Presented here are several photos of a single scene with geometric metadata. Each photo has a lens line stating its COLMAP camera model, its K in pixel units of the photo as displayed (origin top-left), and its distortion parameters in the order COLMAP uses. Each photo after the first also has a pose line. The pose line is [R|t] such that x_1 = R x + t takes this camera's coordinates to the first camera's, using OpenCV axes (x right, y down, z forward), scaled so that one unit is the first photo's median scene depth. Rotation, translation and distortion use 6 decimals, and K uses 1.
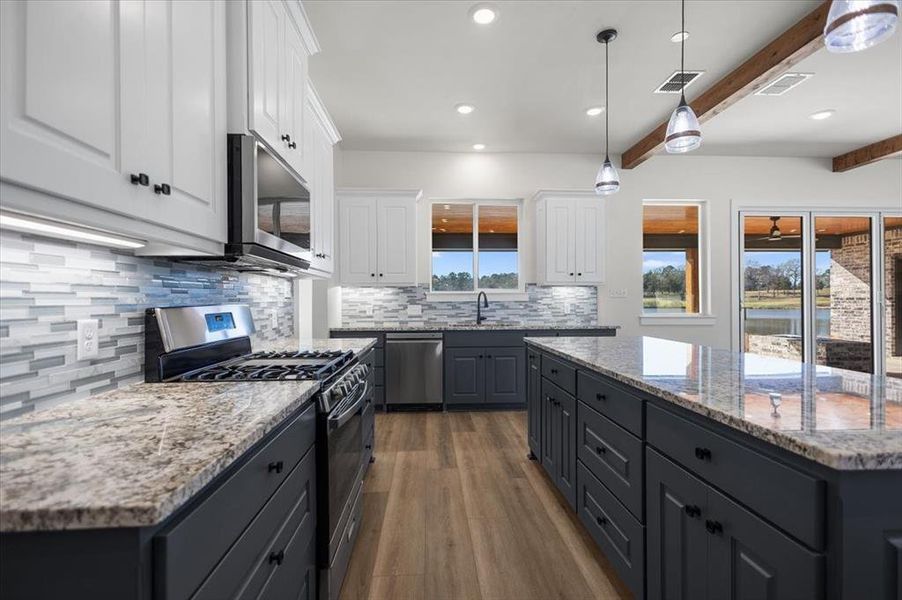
lens RADIAL K [[417.3, 0, 453.2], [0, 417.3, 301.2], [0, 0, 1]] dist [0.000040, 0.000292]
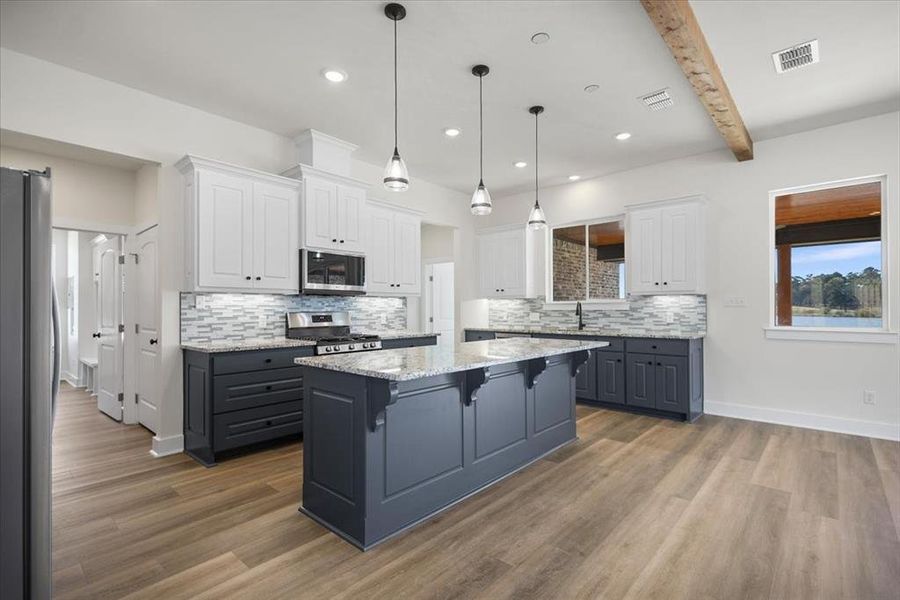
lens RADIAL K [[416.4, 0, 452.2], [0, 416.4, 301.2], [0, 0, 1]] dist [0.000040, 0.000292]
pose [[0.701897, -0.009918, -0.712210, 0.659986], [-0.001328, 0.999883, -0.015232, -0.006511], [0.712277, 0.011637, 0.701802, -0.063998]]
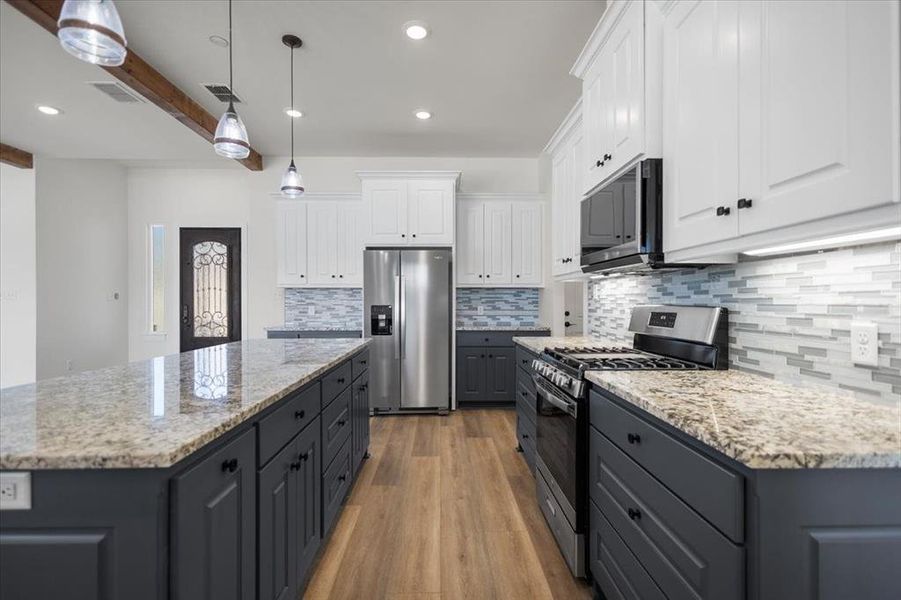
lens RADIAL K [[416.9, 0, 452.7], [0, 416.9, 301.2], [0, 0, 1]] dist [0.000040, 0.000292]
pose [[-0.999346, 0.005775, 0.035690, -0.009646], [0.005855, 0.999981, 0.002142, -0.003049], [-0.035677, 0.002349, -0.999361, 0.840846]]
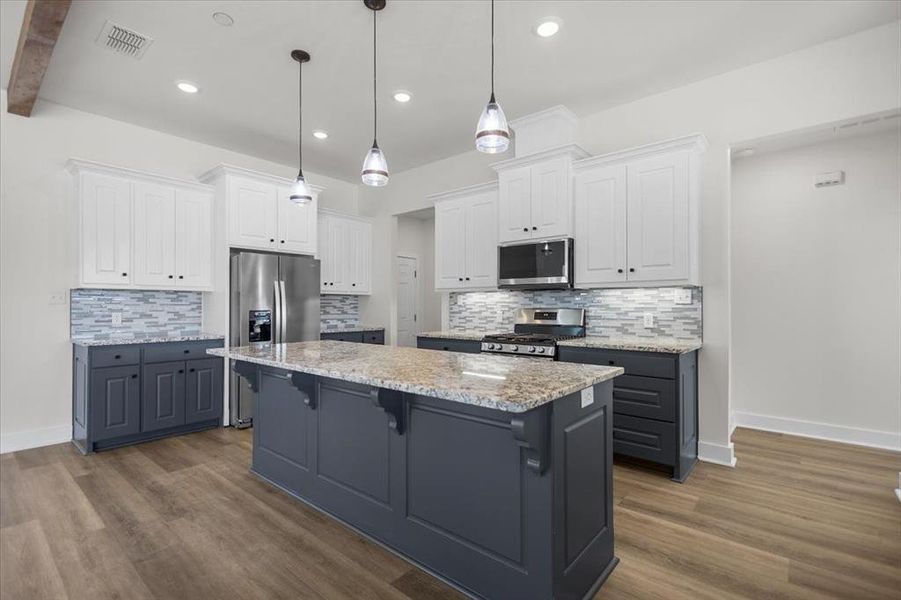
lens RADIAL K [[416.9, 0, 452.7], [0, 416.9, 301.2], [0, 0, 1]] dist [0.000040, 0.000292]
pose [[-0.691770, -0.003321, -0.722110, 0.530374], [0.002439, 0.999973, -0.006935, -0.005648], [0.722114, -0.006559, -0.691743, 0.841558]]
